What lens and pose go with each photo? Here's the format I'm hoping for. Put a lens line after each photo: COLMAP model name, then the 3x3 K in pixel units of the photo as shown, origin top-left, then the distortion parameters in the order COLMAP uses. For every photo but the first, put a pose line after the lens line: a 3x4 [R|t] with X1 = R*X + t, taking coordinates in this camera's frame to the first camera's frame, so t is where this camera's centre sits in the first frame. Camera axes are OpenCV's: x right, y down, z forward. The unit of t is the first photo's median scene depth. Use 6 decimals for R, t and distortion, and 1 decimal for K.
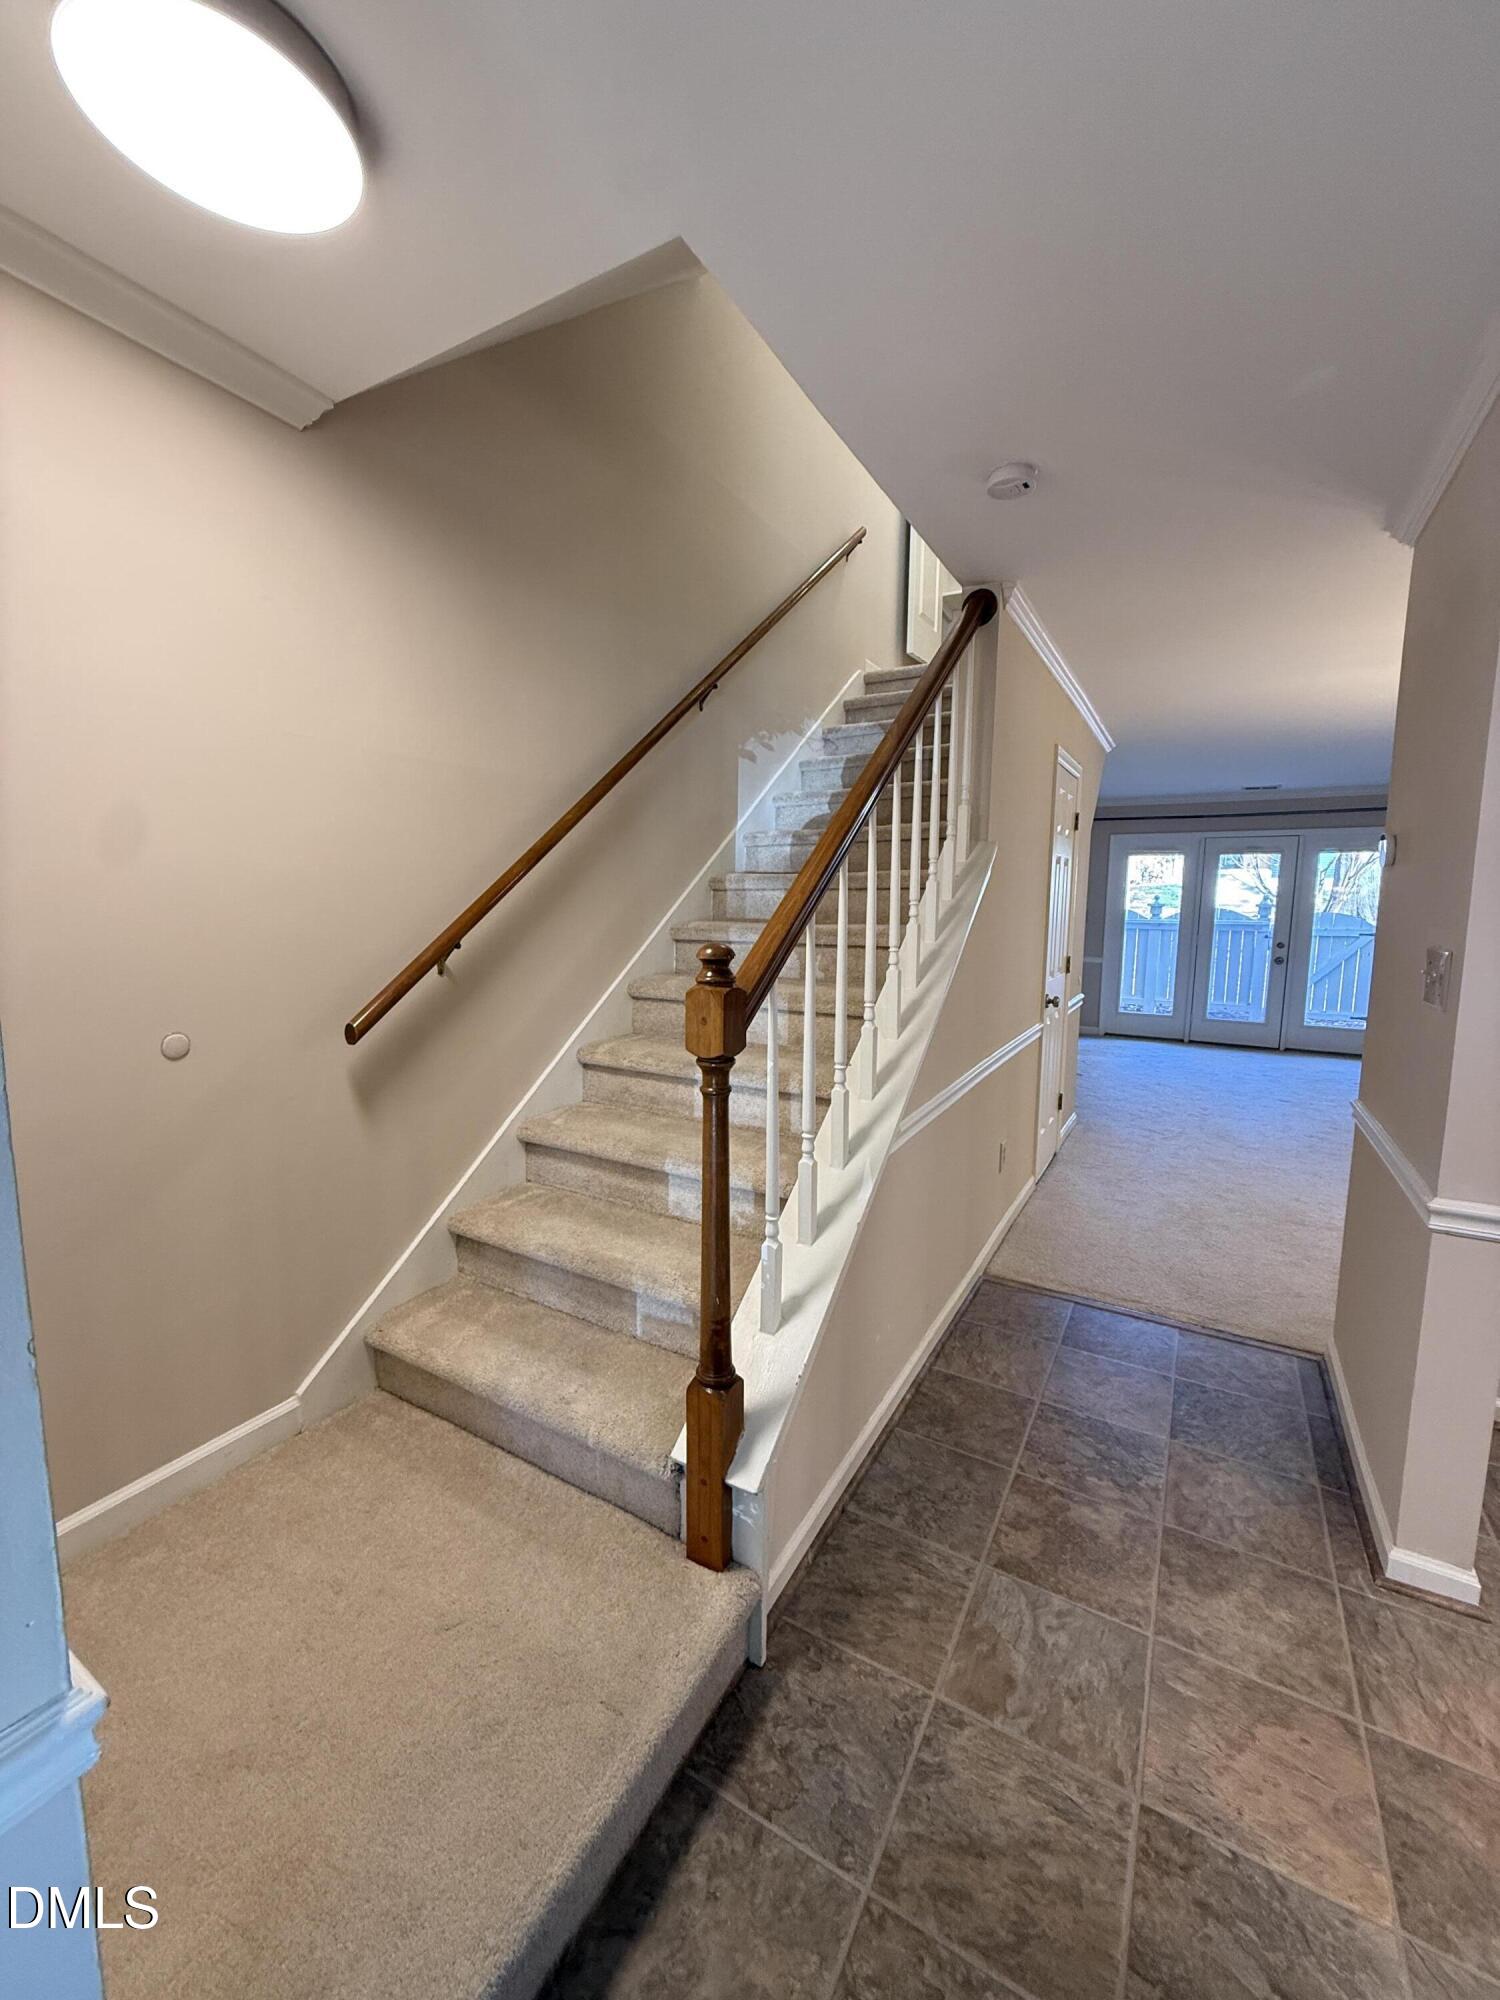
lens RADIAL K [[794.5, 0, 749.0], [0, 794.5, 998.3], [0, 0, 1]] dist [-0.000669, 0.000004]
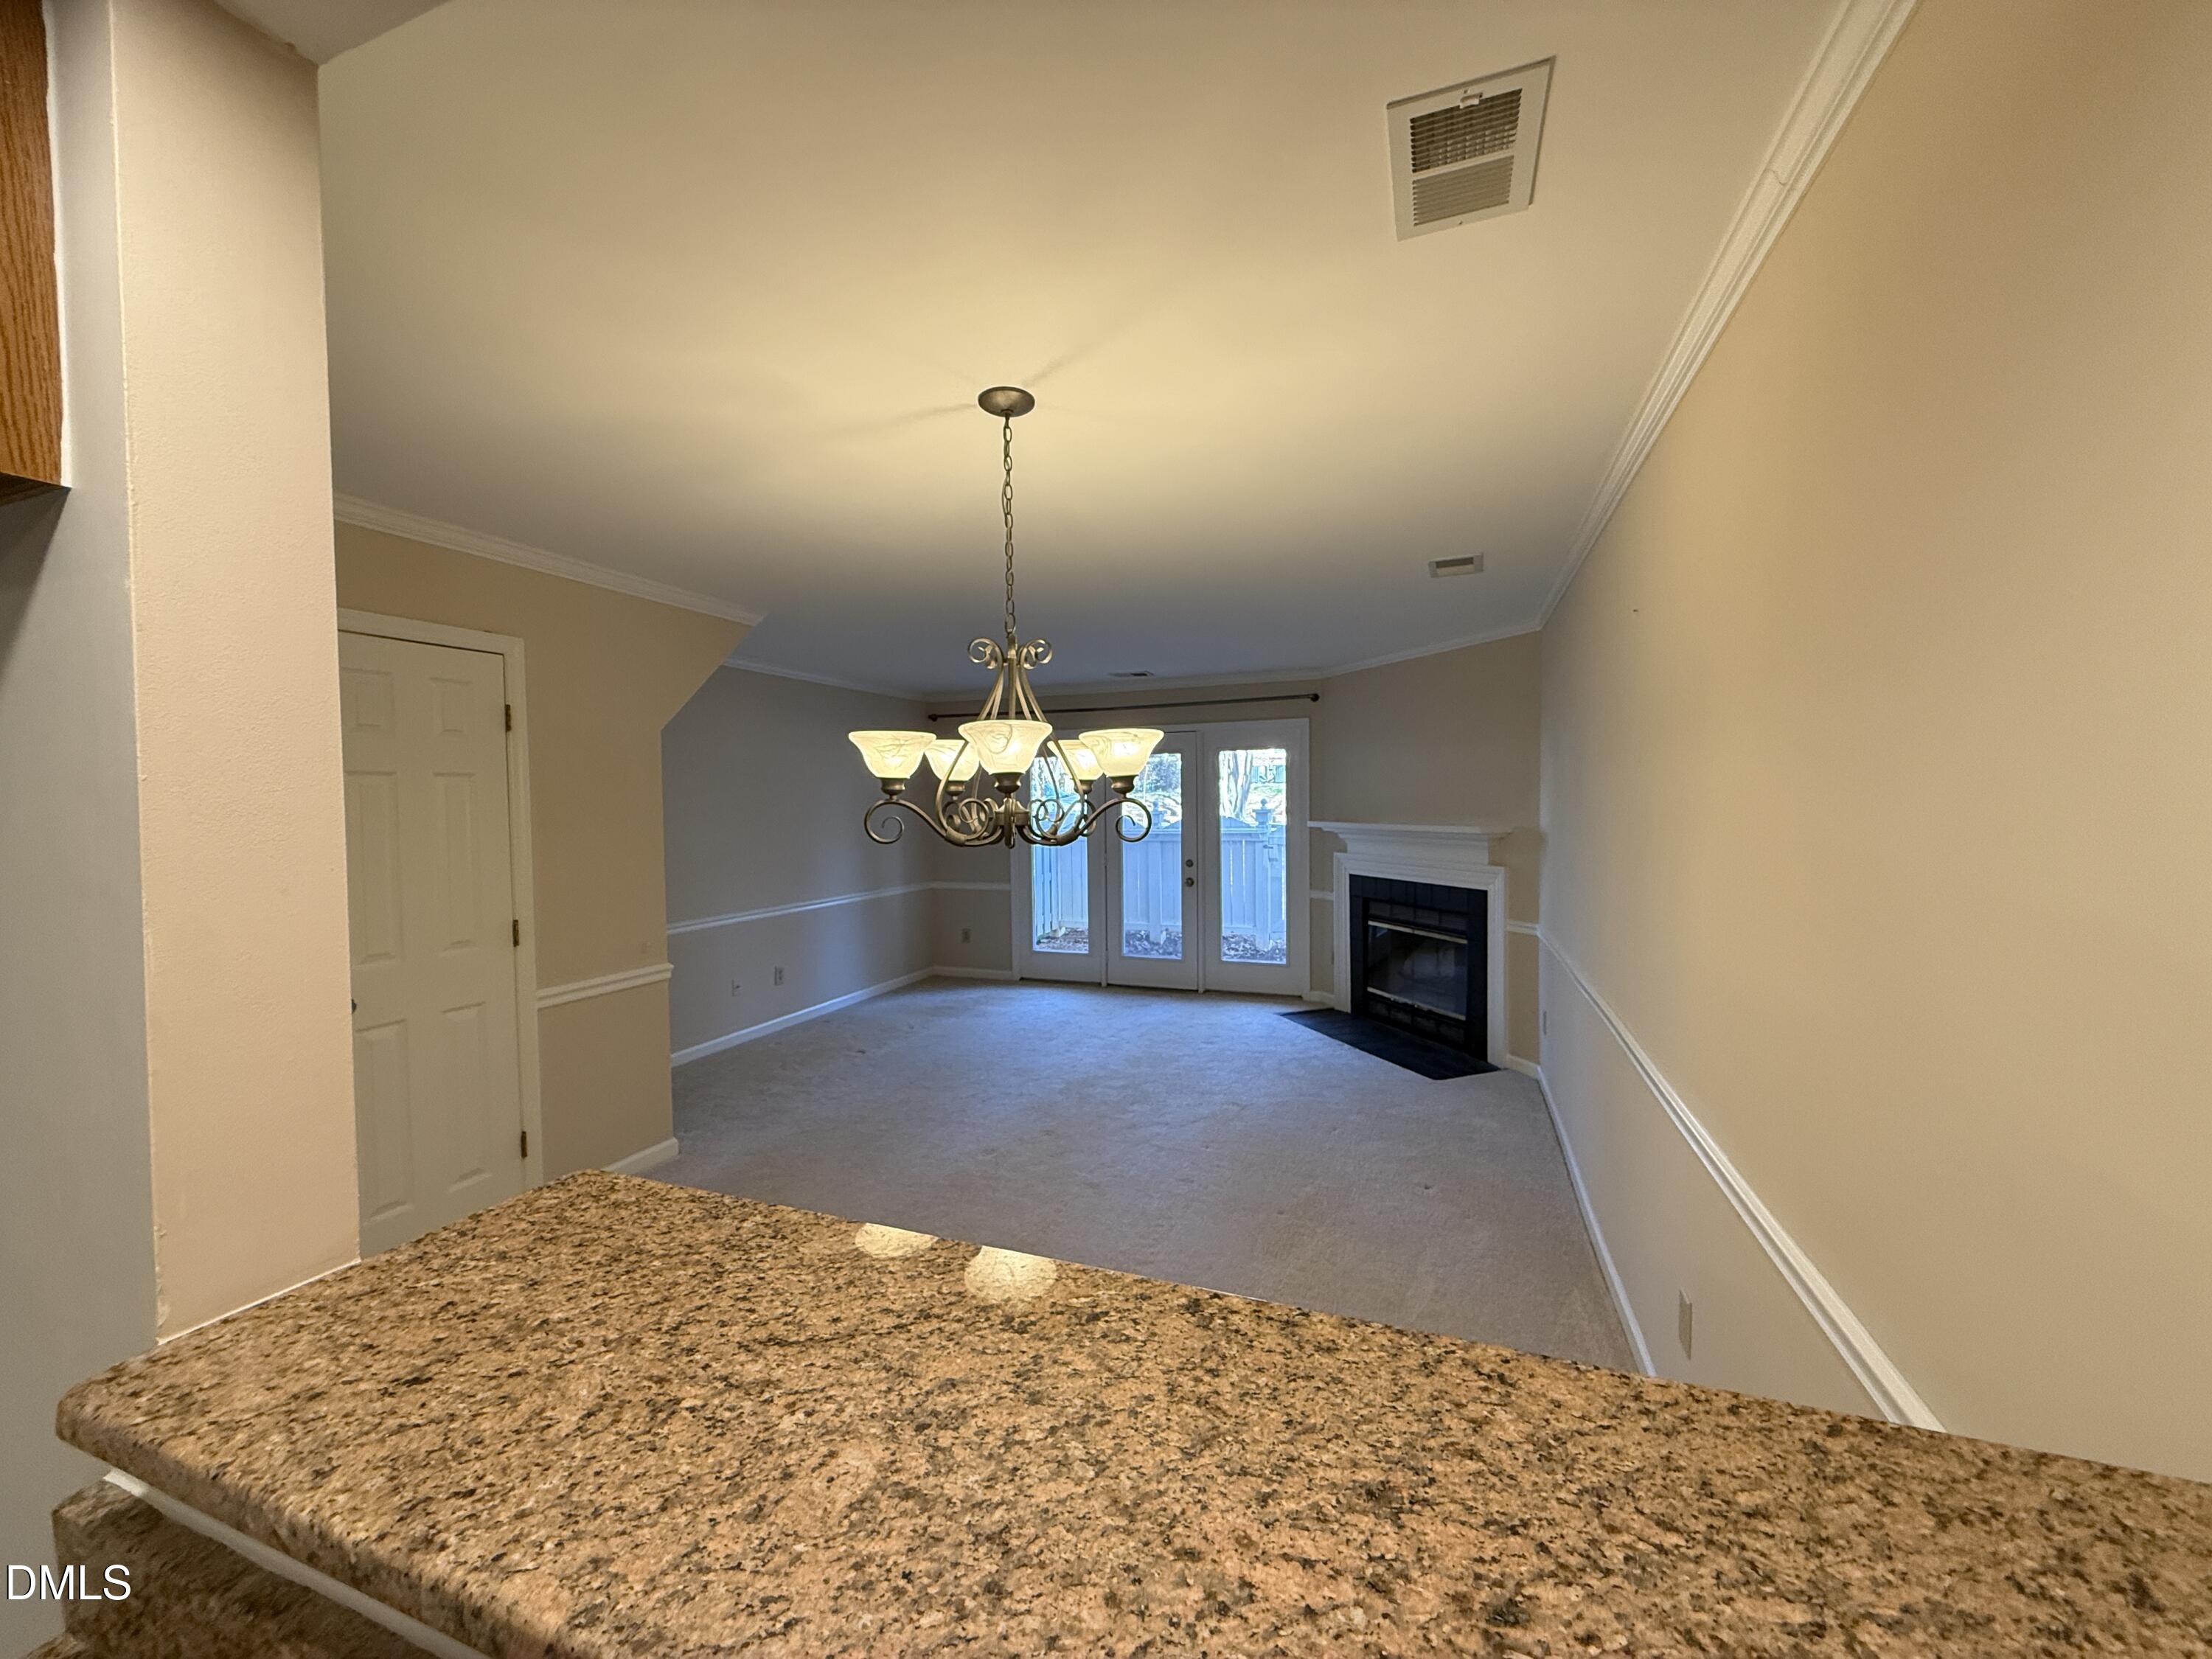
lens RADIAL K [[878.5, 0, 1100.5], [0, 878.5, 824.9], [0, 0, 1]] dist [-0.002776, -0.000001]
pose [[0.987235, -0.026104, 0.157116, 0.429556], [0.041640, 0.994470, -0.096415, -0.022217], [-0.153730, 0.101727, 0.982862, 0.117948]]
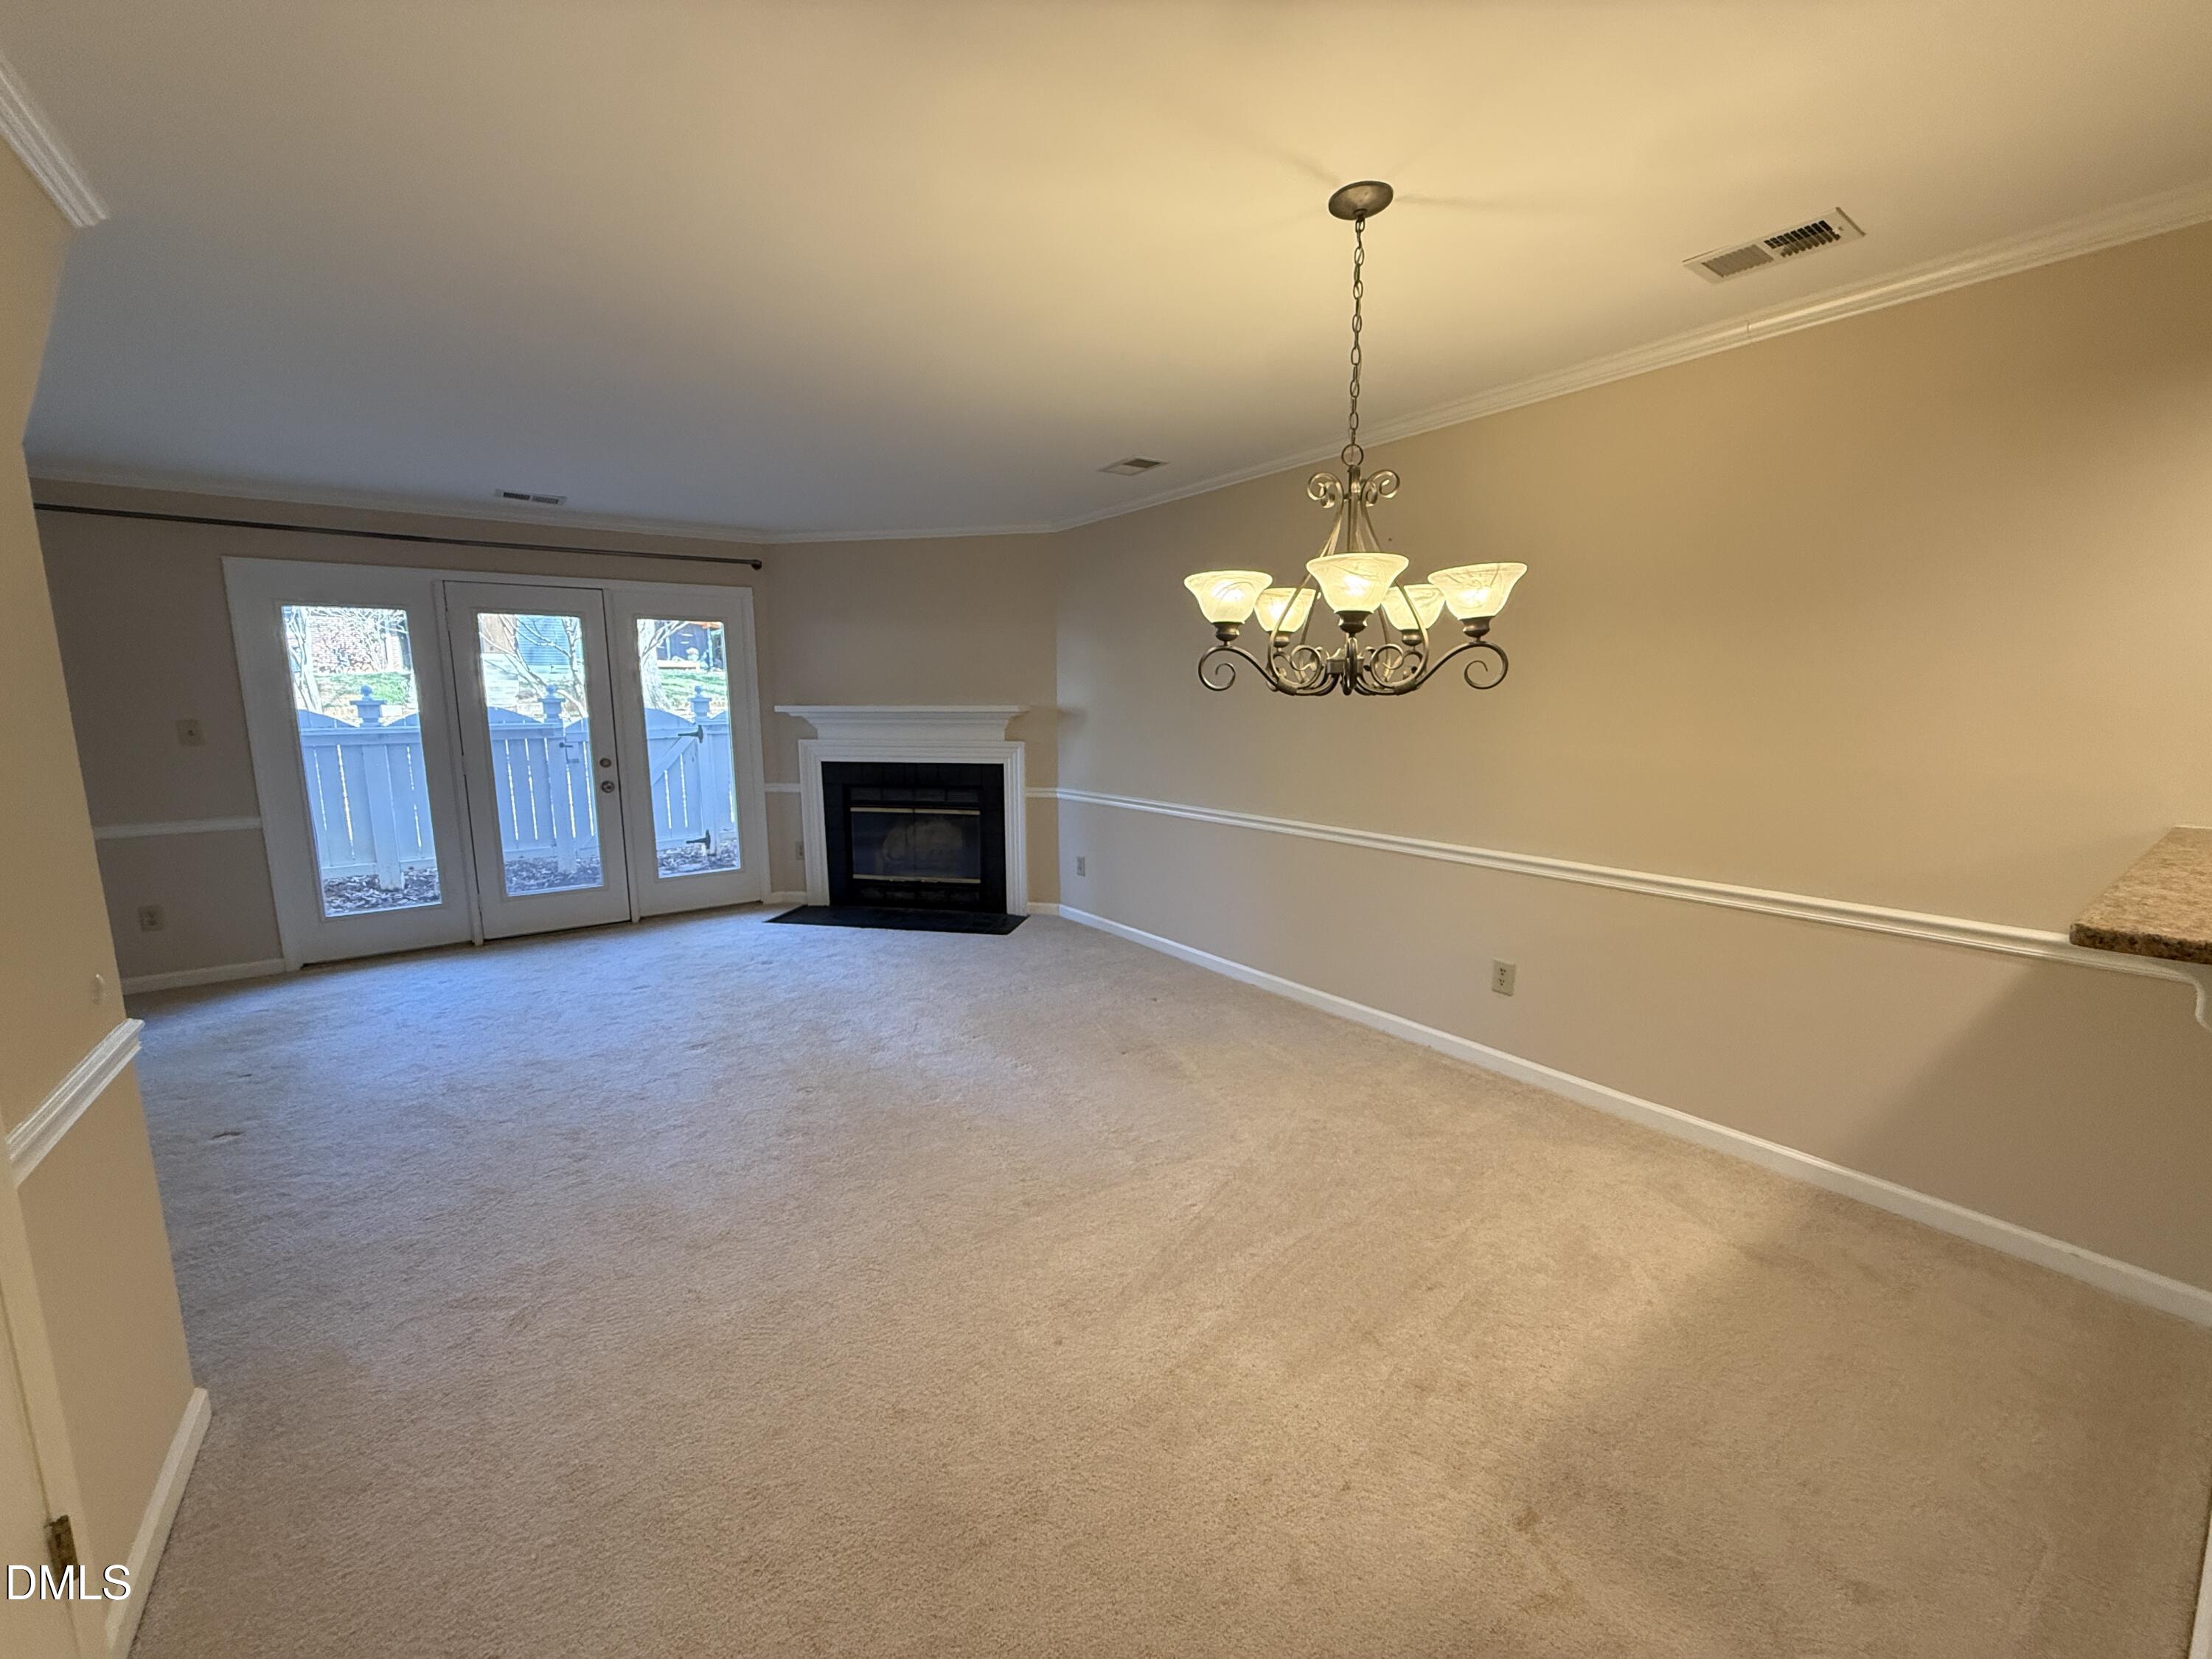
lens RADIAL K [[881.7, 0, 1103.0], [0, 881.7, 826.3], [0, 0, 1]] dist [0.000007, 0.000005]
pose [[0.400759, -0.149175, 0.903957, 0.179590], [0.125672, 0.986280, 0.107044, -0.041130], [-0.907523, 0.070704, 0.414008, 0.342956]]
